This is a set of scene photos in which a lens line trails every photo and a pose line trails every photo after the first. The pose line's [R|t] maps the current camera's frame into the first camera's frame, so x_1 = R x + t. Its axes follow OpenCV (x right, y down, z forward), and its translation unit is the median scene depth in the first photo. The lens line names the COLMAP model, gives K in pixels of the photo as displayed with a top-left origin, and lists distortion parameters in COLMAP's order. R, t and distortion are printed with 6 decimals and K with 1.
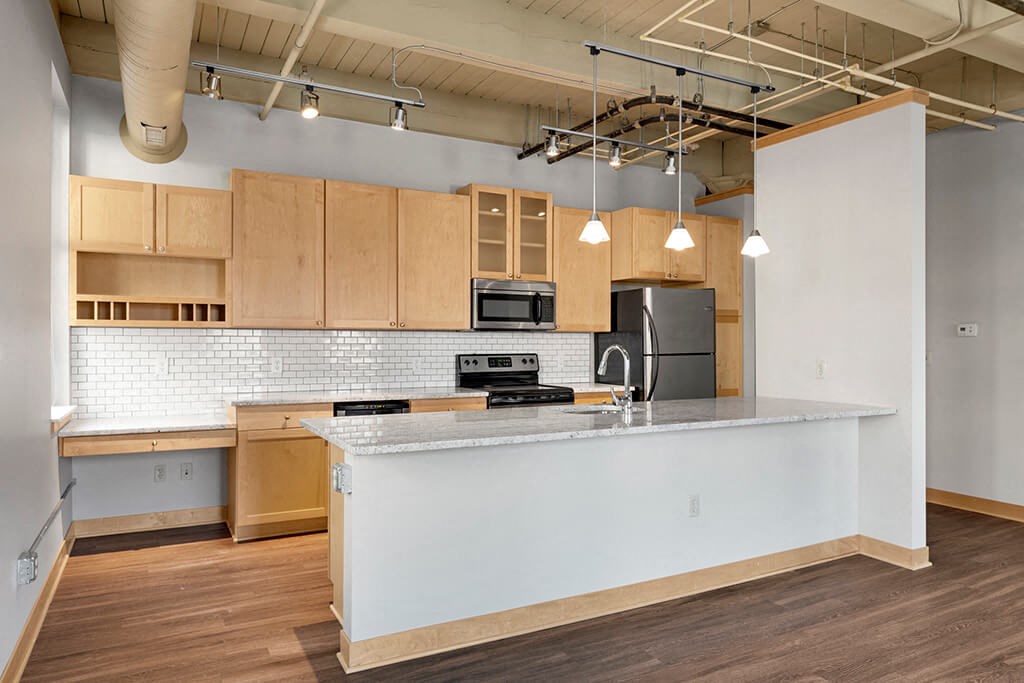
lens RADIAL K [[670.3, 0, 510.1], [0, 670.3, 341.3], [0, 0, 1]] dist [0.003952, 0.001404]
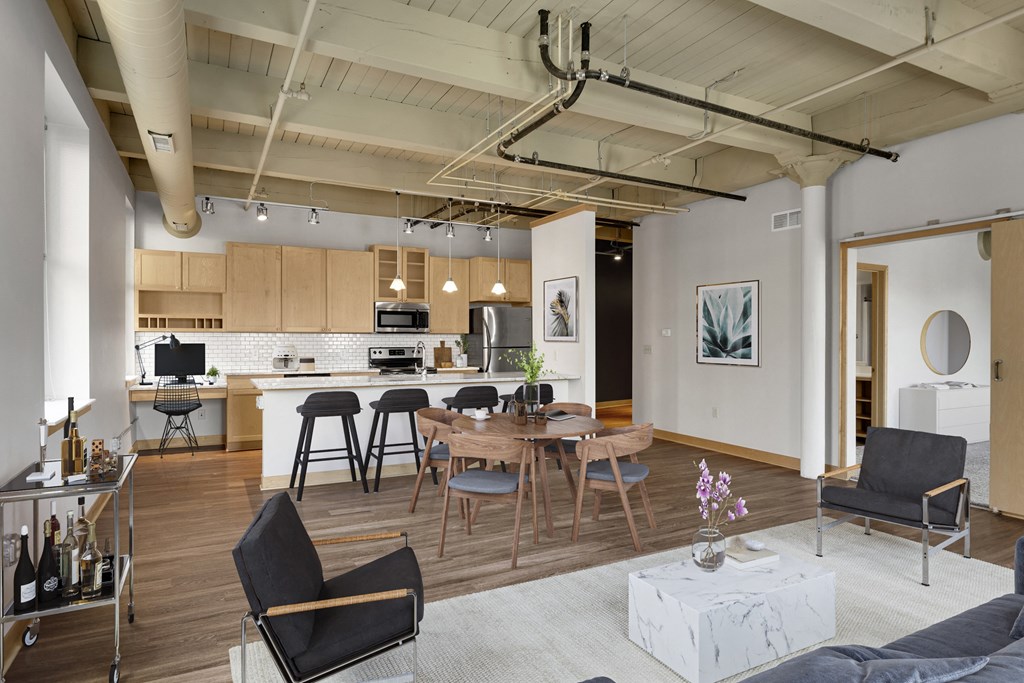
lens RADIAL K [[584.0, 0, 511.1], [0, 584.0, 339.5], [0, 0, 1]] dist [0.001430, -0.001108]
pose [[0.999986, -0.002031, -0.004973, 0.326663], [0.002025, 0.999997, -0.001072, 0.002393], [0.004975, 0.001062, 0.999987, -0.507867]]
